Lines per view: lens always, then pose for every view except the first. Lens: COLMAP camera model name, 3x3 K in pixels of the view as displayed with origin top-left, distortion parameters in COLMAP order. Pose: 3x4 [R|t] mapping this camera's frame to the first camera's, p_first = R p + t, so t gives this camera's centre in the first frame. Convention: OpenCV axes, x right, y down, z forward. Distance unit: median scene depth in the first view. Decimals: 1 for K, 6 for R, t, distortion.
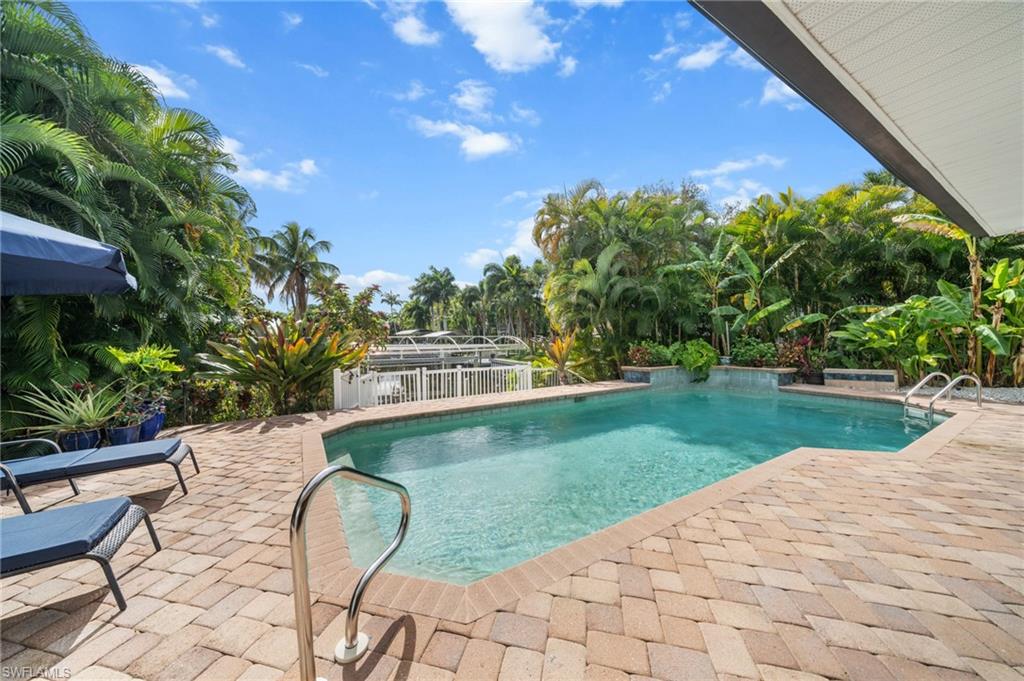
lens RADIAL K [[351.8, 0, 512.6], [0, 351.8, 338.9], [0, 0, 1]] dist [-0.000005, 0.000009]
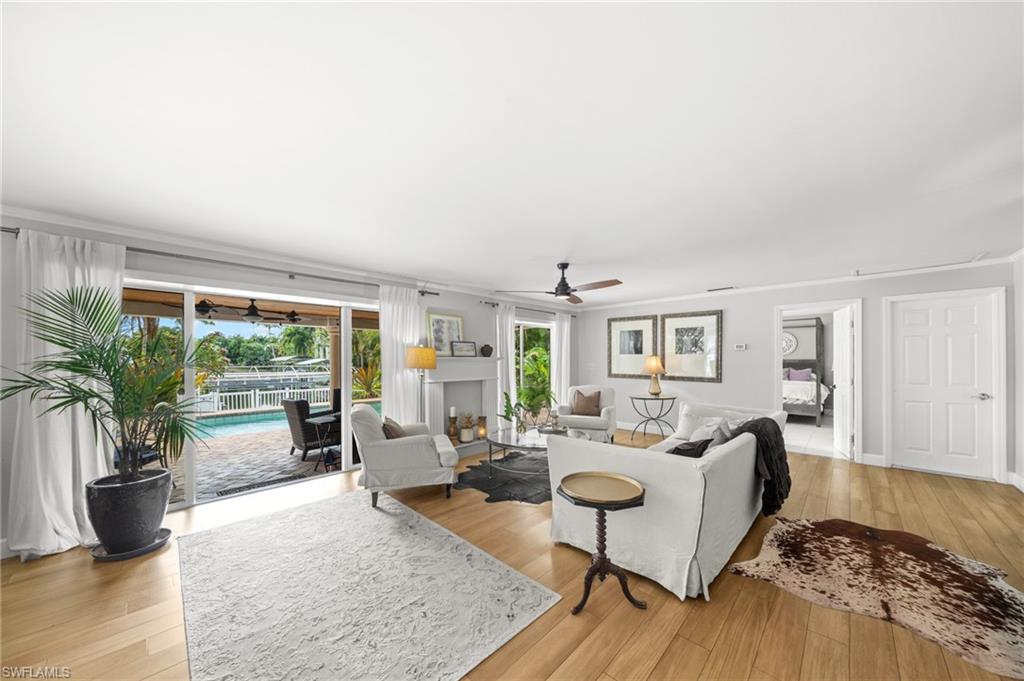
lens RADIAL K [[351.8, 0, 511.5], [0, 351.8, 361.5], [0, 0, 1]] dist [-0.000005, 0.000009]
pose [[0.966777, -0.000975, 0.255620, 0.131037], [0.002359, 0.999984, -0.005108, -0.007914], [-0.255611, 0.005542, 0.966764, -0.224905]]
